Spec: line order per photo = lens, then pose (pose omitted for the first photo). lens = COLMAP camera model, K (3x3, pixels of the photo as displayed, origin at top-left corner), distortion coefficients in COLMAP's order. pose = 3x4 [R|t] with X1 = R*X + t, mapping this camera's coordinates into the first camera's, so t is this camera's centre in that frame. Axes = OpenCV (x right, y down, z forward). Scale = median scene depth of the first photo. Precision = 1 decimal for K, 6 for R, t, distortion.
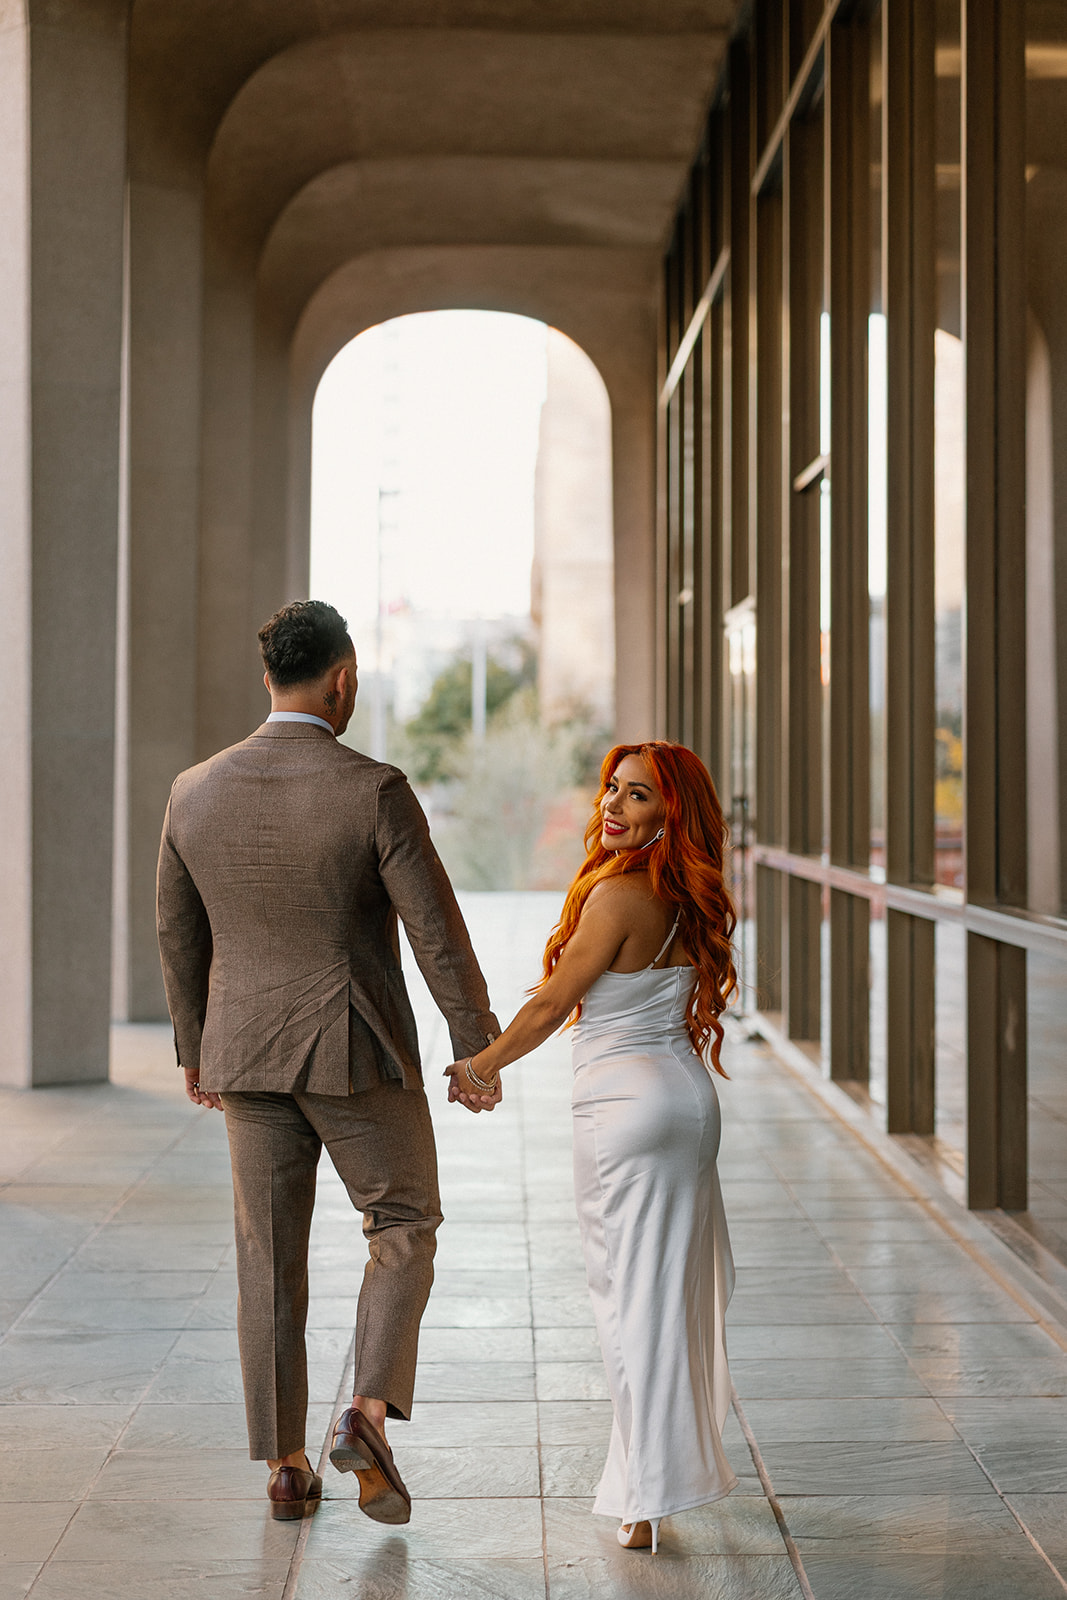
lens RADIAL K [[2753.8, 0, 532.7], [0, 2753.8, 805.5], [0, 0, 1]] dist [-0.004520, 0.000000]
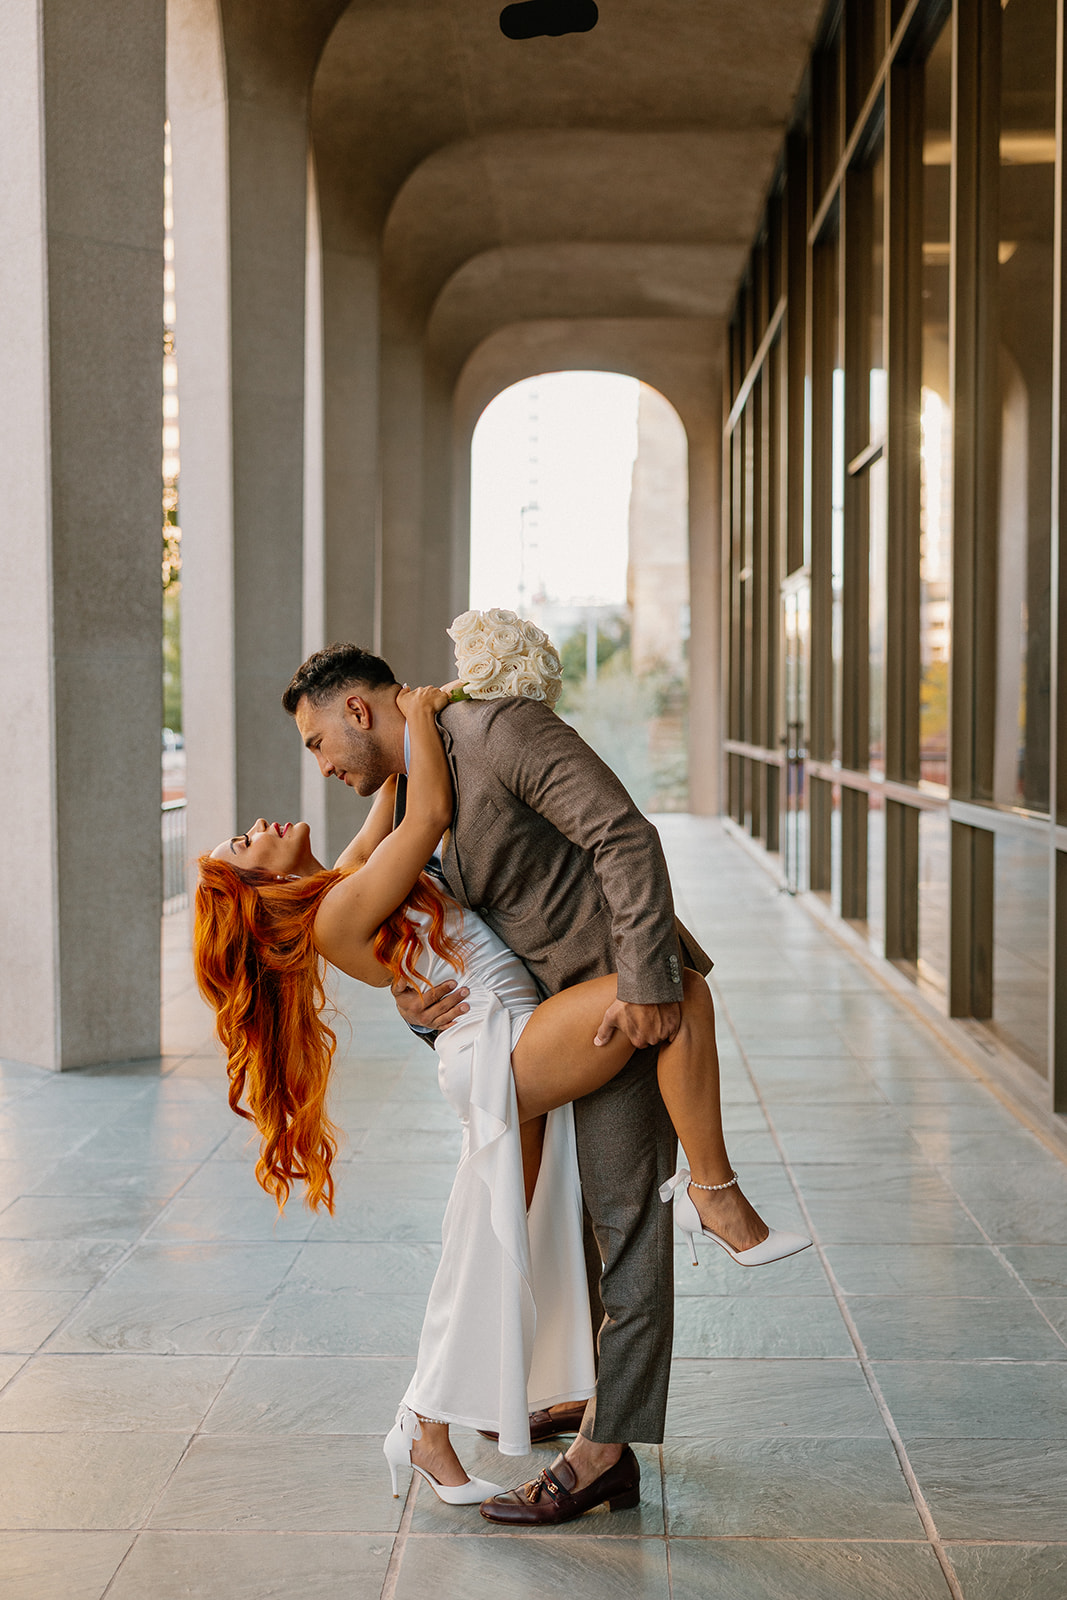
lens RADIAL K [[1946.6, 0, 521.1], [0, 1946.6, 799.8], [0, 0, 1]] dist [0.001115, 0.000000]
pose [[0.998443, -0.000331, -0.055774, -0.002403], [0.002330, 0.999357, 0.035785, -0.000407], [0.055726, -0.035860, 0.997802, 0.116991]]
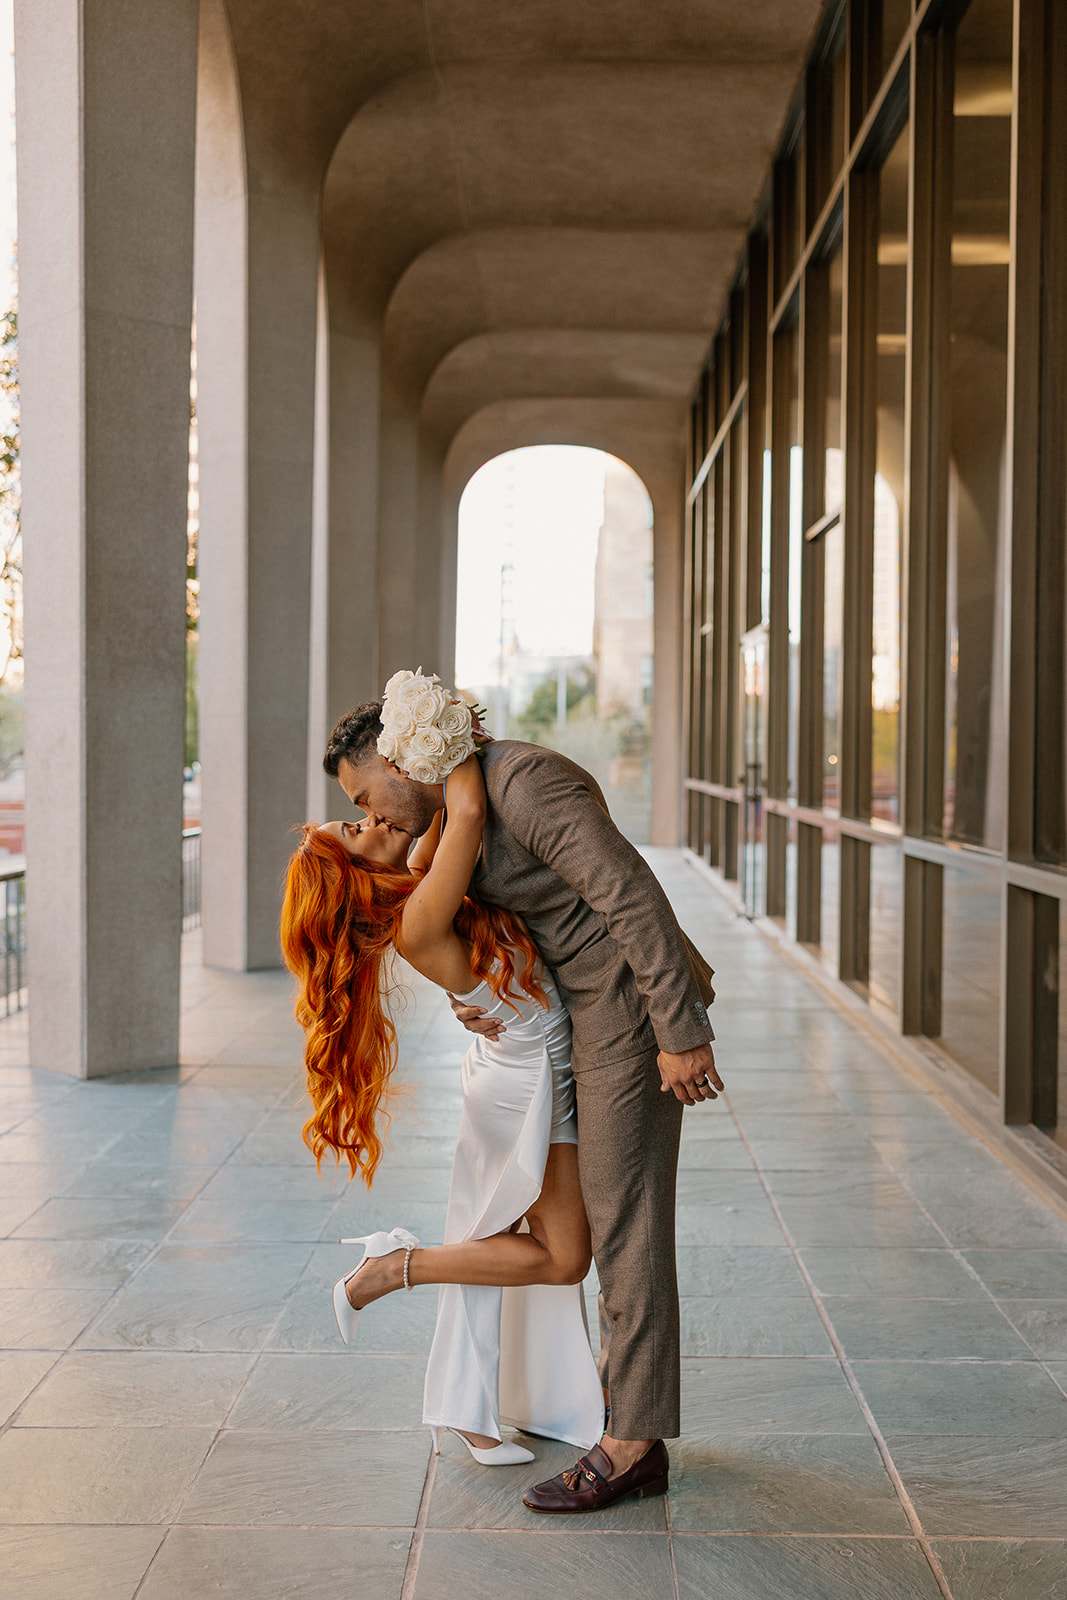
lens RADIAL K [[1757.8, 0, 537.2], [0, 1757.8, 798.4], [0, 0, 1]] dist [-0.004387, 0.000000]
pose [[0.999374, 0.008261, -0.034403, -0.006602], [-0.007661, 0.999817, 0.017531, -0.000817], [0.034541, -0.017257, 0.999254, 0.123314]]
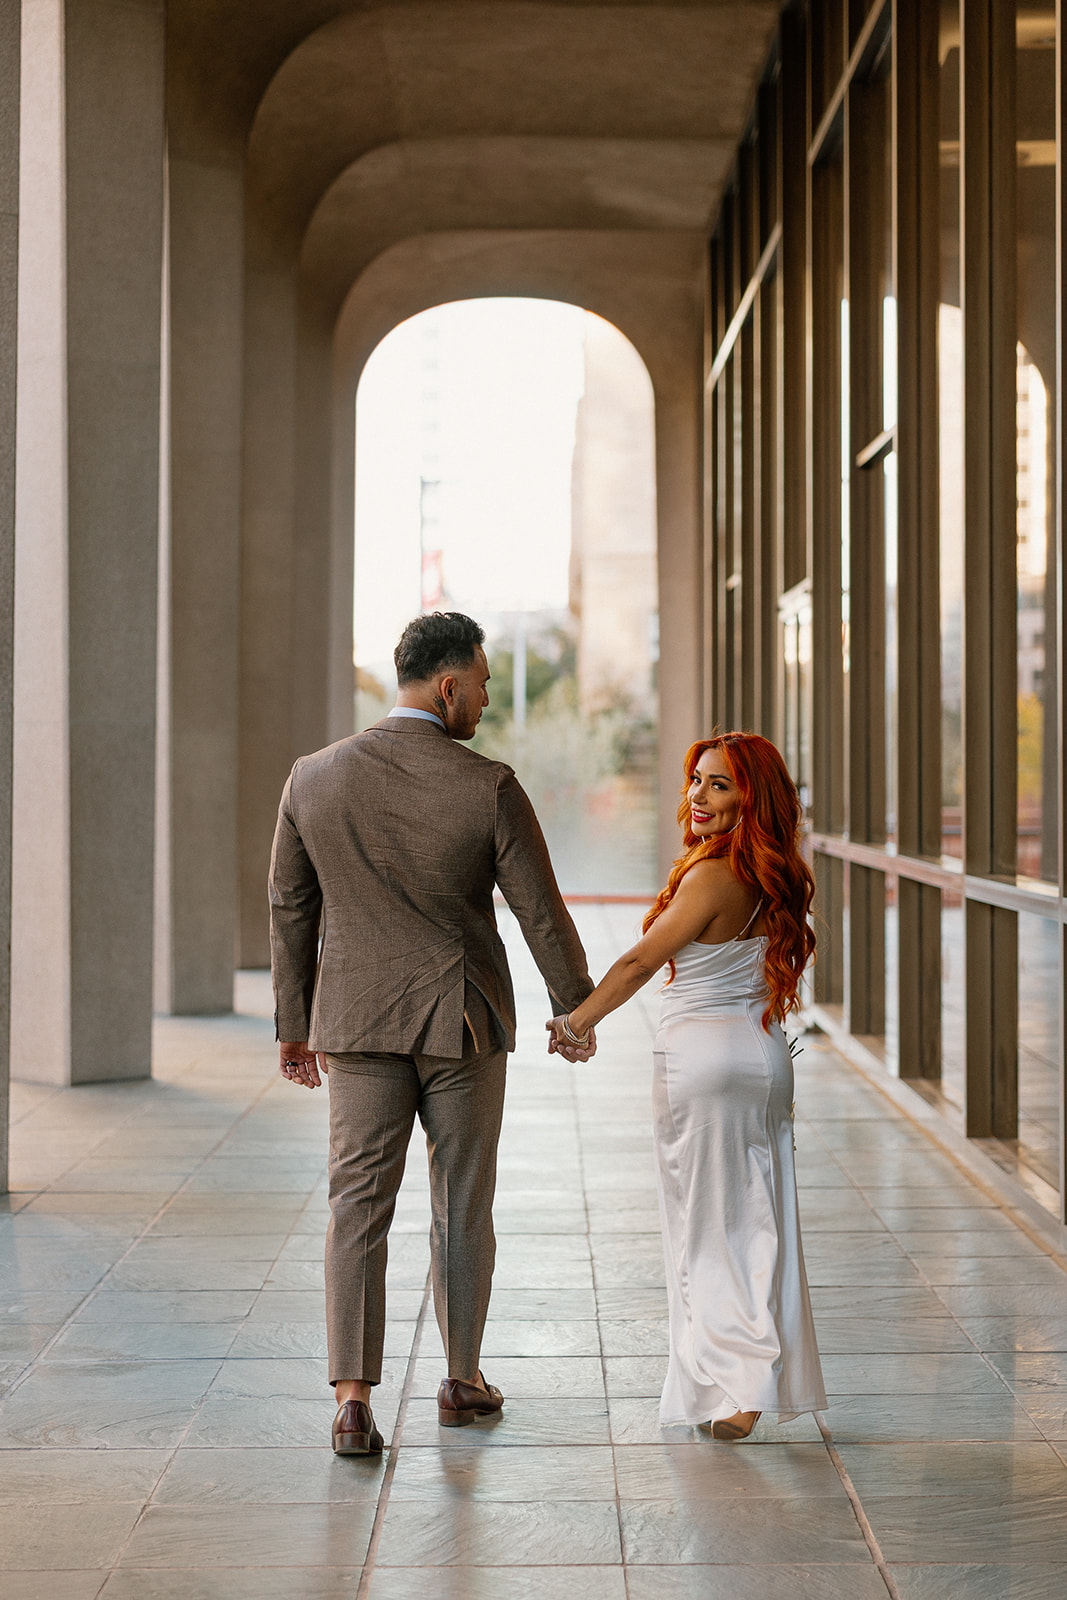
lens RADIAL K [[2753.8, 0, 536.3], [0, 2753.8, 799.2], [0, 0, 1]] dist [-0.004520, 0.000000]
pose [[0.999888, -0.003282, -0.014600, -0.003364], [0.003310, 0.999993, 0.001886, 0.000213], [0.014594, -0.001934, 0.999892, 0.031066]]
